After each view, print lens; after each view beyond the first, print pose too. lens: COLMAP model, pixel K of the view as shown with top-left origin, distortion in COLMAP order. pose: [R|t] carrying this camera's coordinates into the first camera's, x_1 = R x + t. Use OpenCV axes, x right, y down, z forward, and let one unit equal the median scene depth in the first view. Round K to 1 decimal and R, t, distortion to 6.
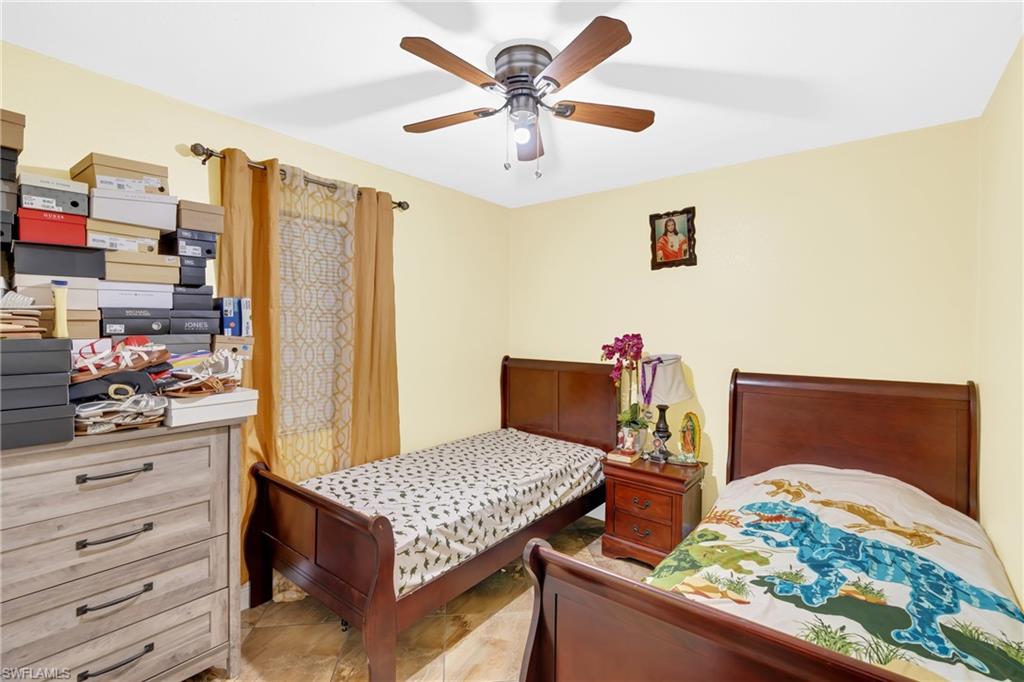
lens RADIAL K [[459.9, 0, 511.7], [0, 459.9, 336.4], [0, 0, 1]] dist [0.001022, 0.001304]
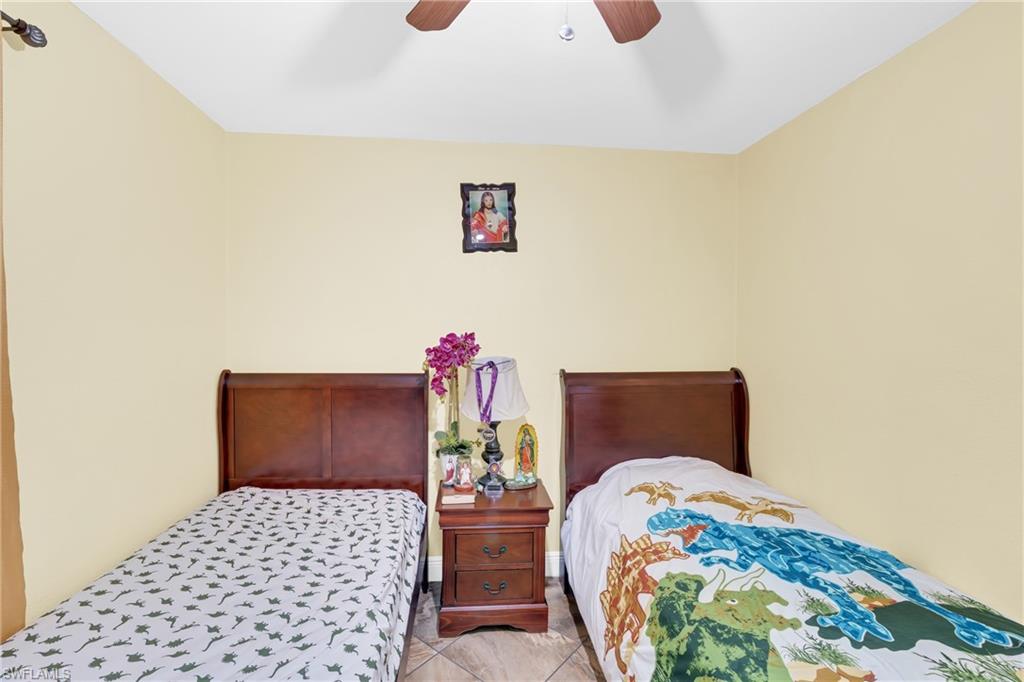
lens RADIAL K [[455.3, 0, 498.1], [0, 455.3, 339.9], [0, 0, 1]] dist [-0.003407, 0.001198]
pose [[0.724268, -0.021758, 0.689175, -0.266734], [0.014698, 0.999762, 0.016118, -0.005385], [-0.689362, -0.001544, 0.724415, 0.505507]]
